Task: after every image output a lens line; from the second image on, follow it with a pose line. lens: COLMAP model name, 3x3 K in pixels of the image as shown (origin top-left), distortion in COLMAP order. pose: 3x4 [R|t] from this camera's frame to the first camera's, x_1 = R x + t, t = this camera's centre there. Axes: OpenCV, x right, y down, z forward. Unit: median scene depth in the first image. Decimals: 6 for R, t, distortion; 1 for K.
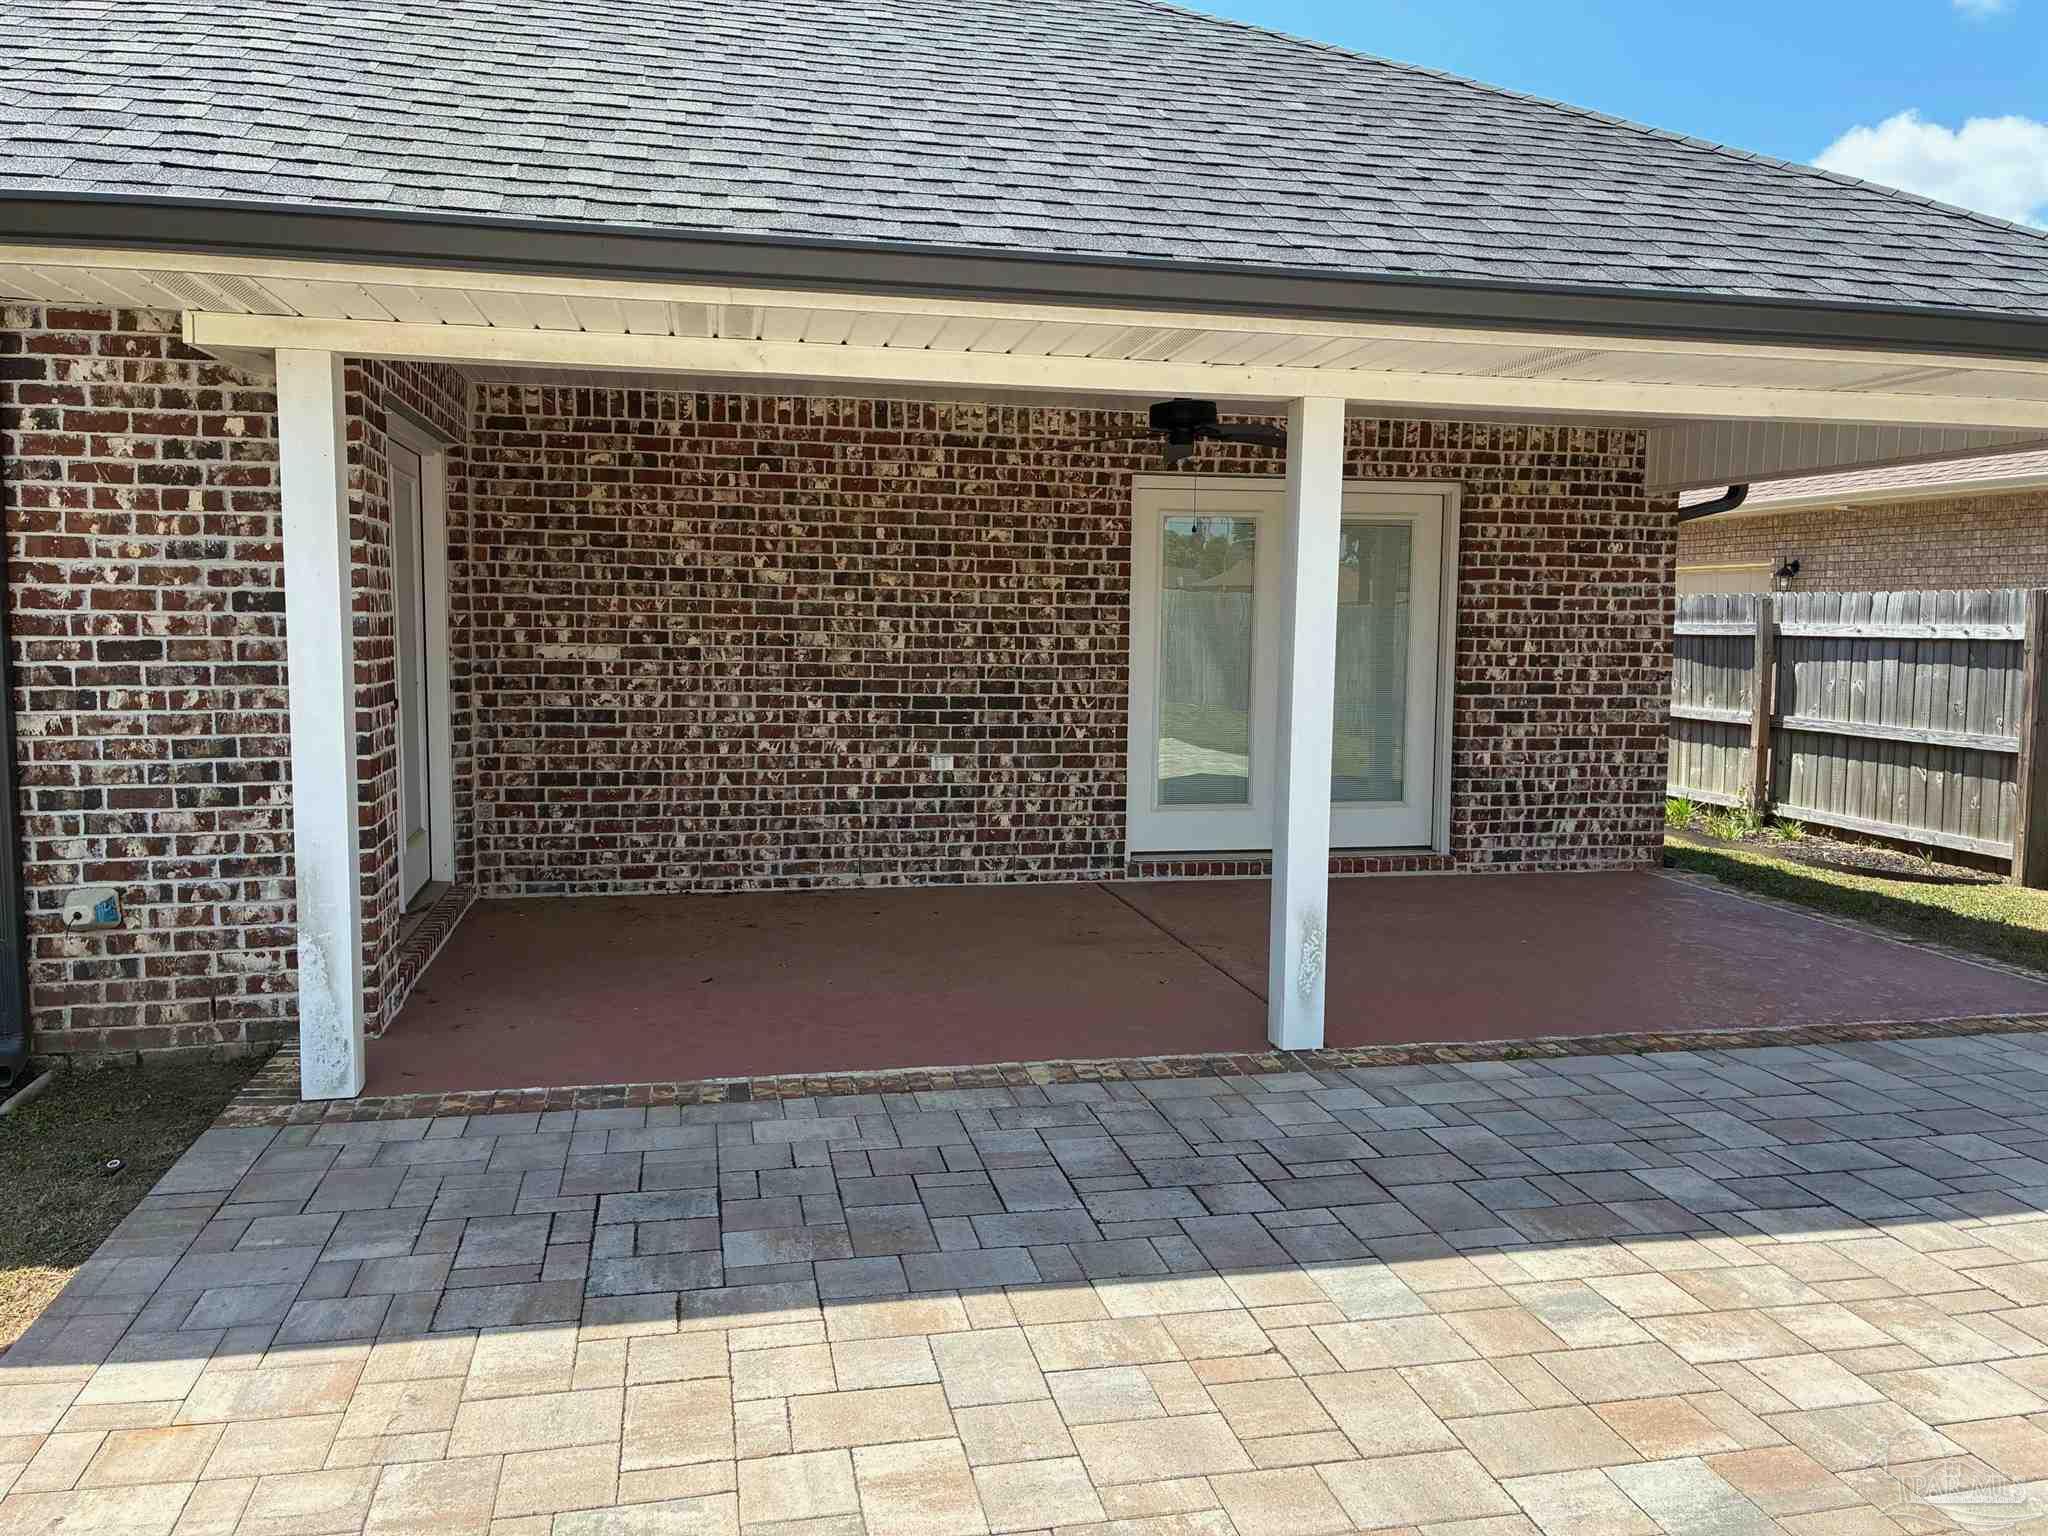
lens RADIAL K [[1554.6, 0, 1017.8], [0, 1554.6, 754.2], [0, 0, 1]] dist [0.052124, -0.048554]
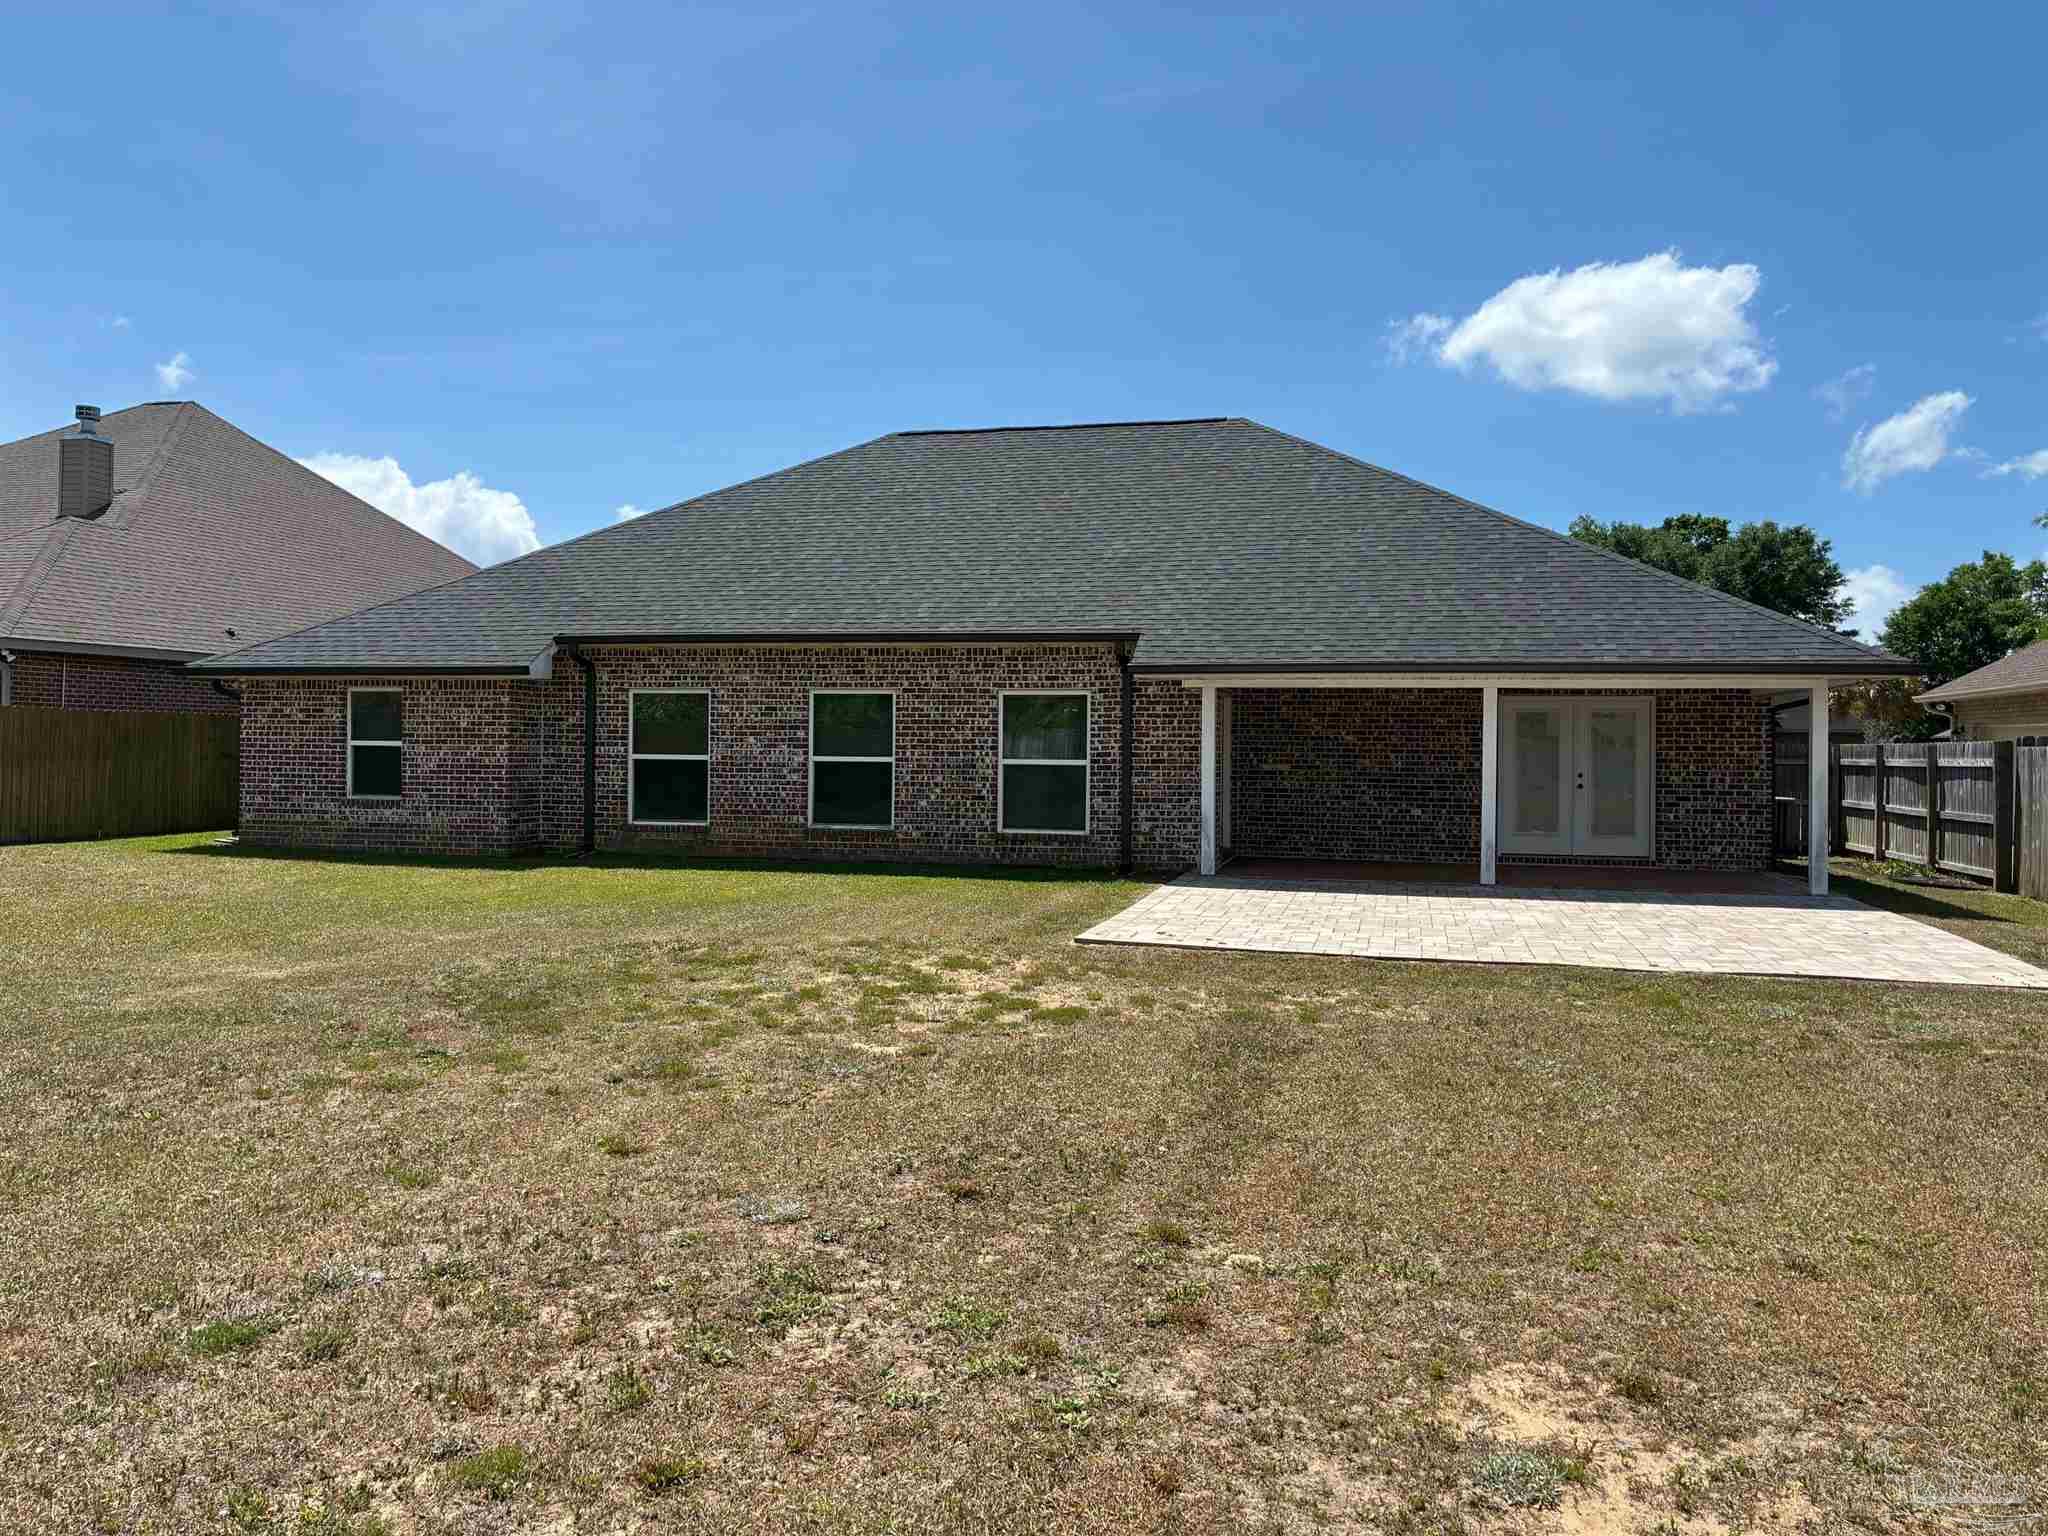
lens RADIAL K [[1554.6, 0, 1017.8], [0, 1554.6, 754.2], [0, 0, 1]] dist [0.052124, -0.048554]
pose [[0.897402, -0.001963, -0.441209, 0.462961], [-0.040491, 0.995404, -0.086787, 0.150252], [0.439352, 0.095748, 0.893198, -1.468586]]
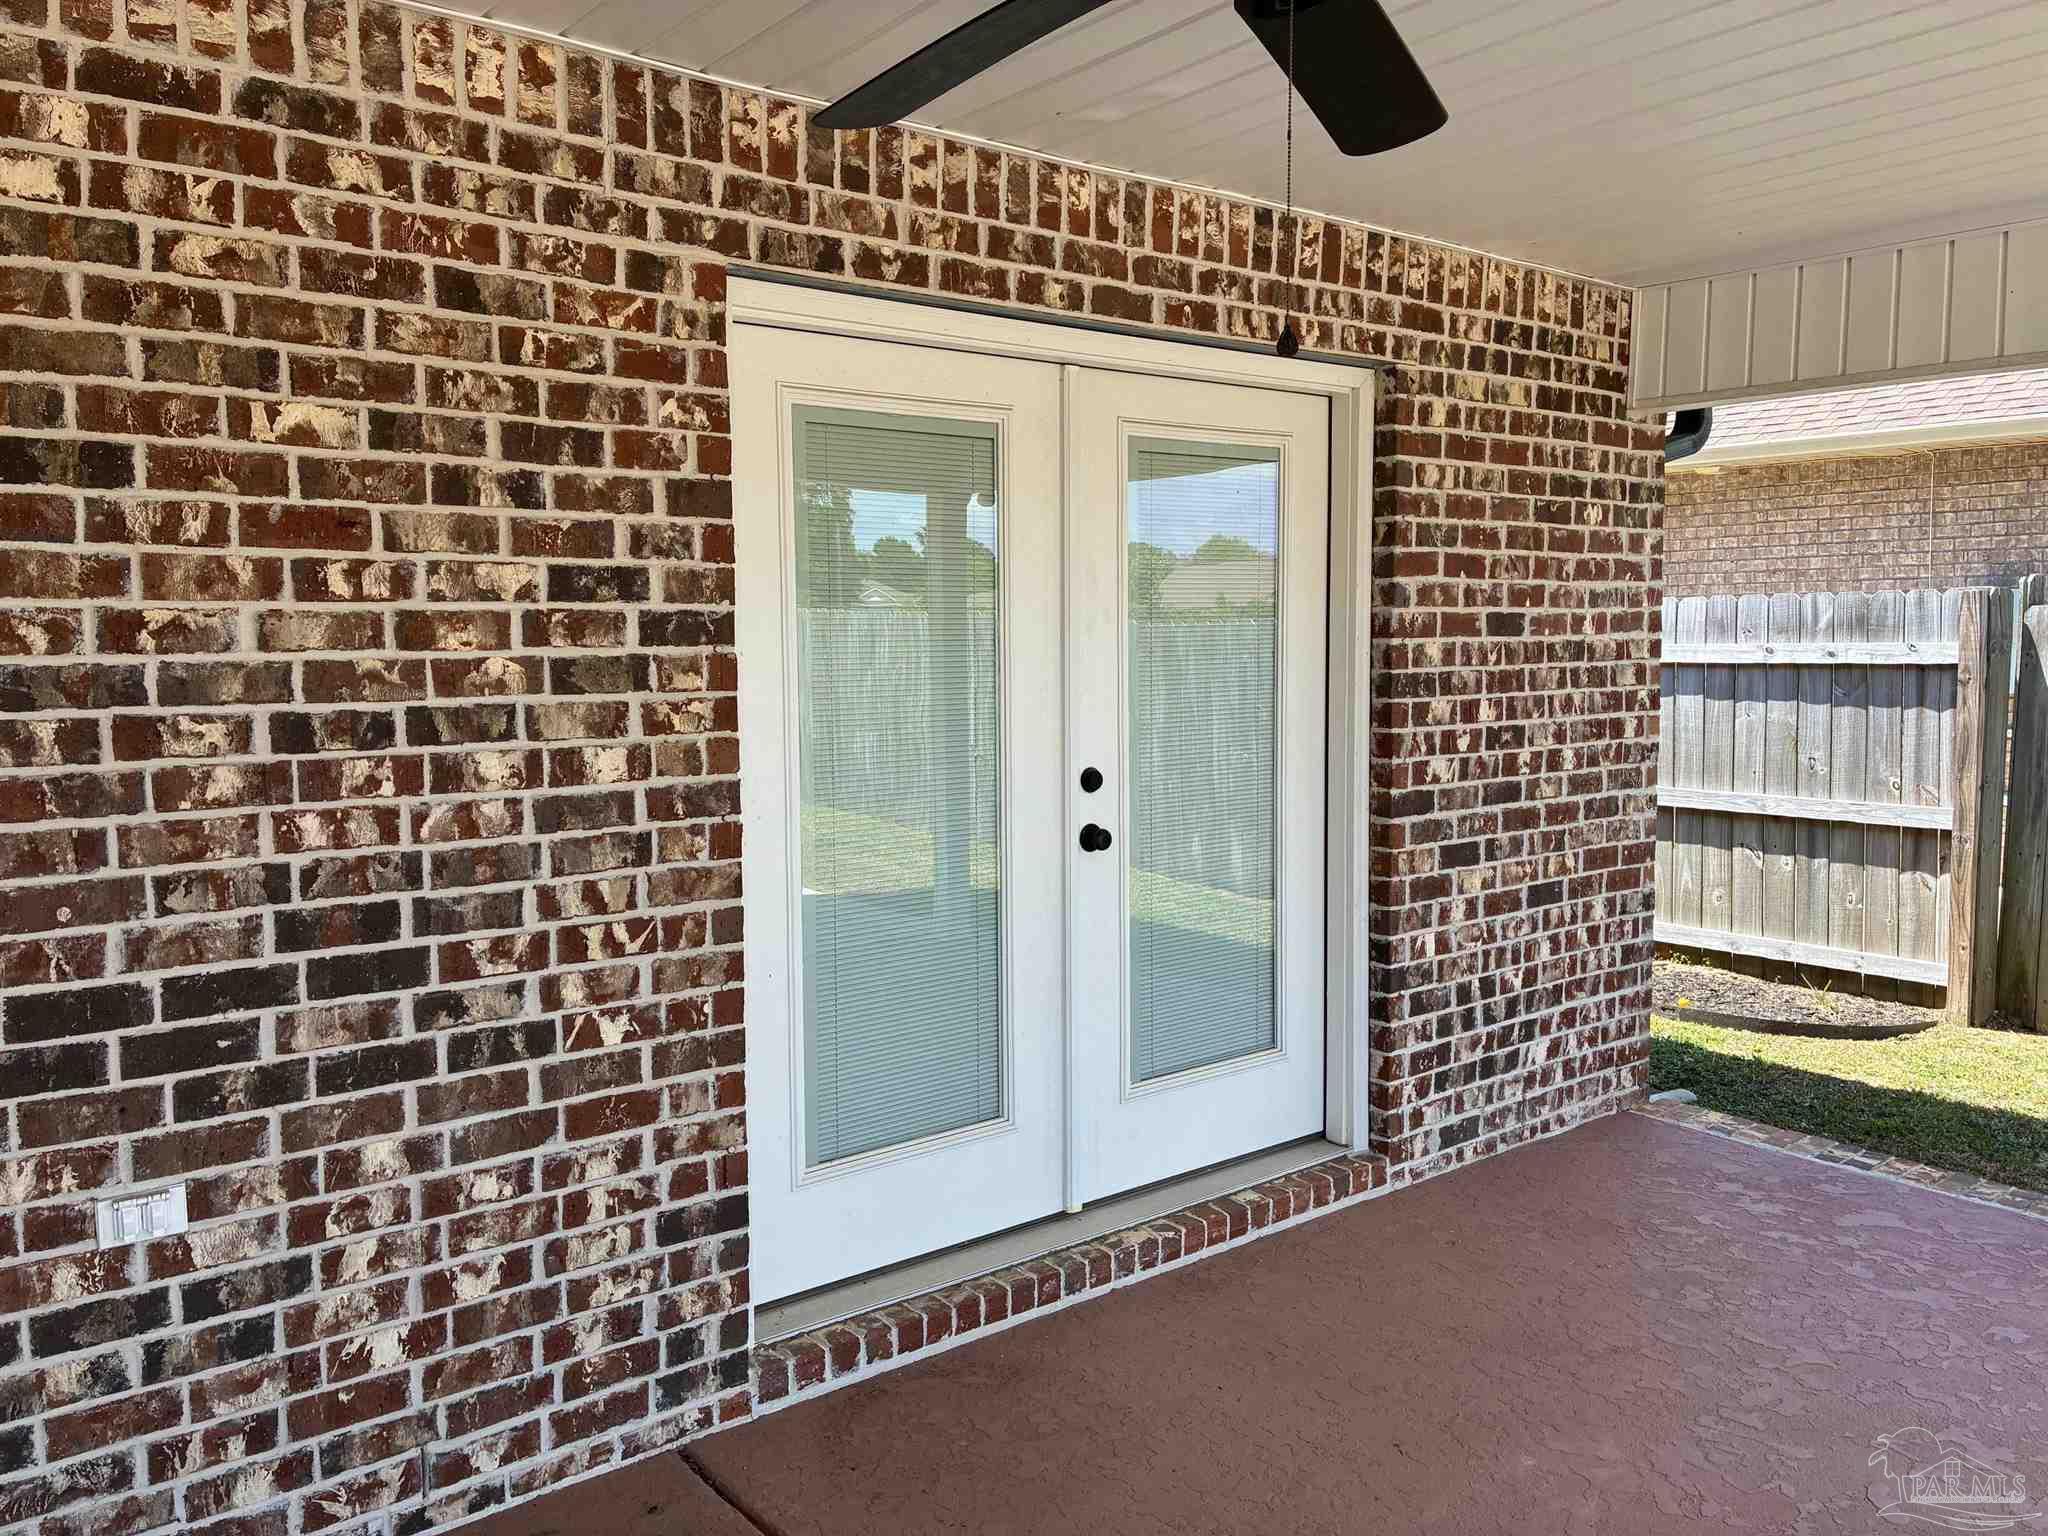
lens RADIAL K [[1554.6, 0, 1017.8], [0, 1554.6, 754.2], [0, 0, 1]] dist [0.052124, -0.048554]
pose [[0.893414, -0.053798, 0.446001, -0.028226], [0.059402, 0.998233, 0.001416, -0.066243], [-0.445289, 0.025229, 0.895032, 0.639660]]
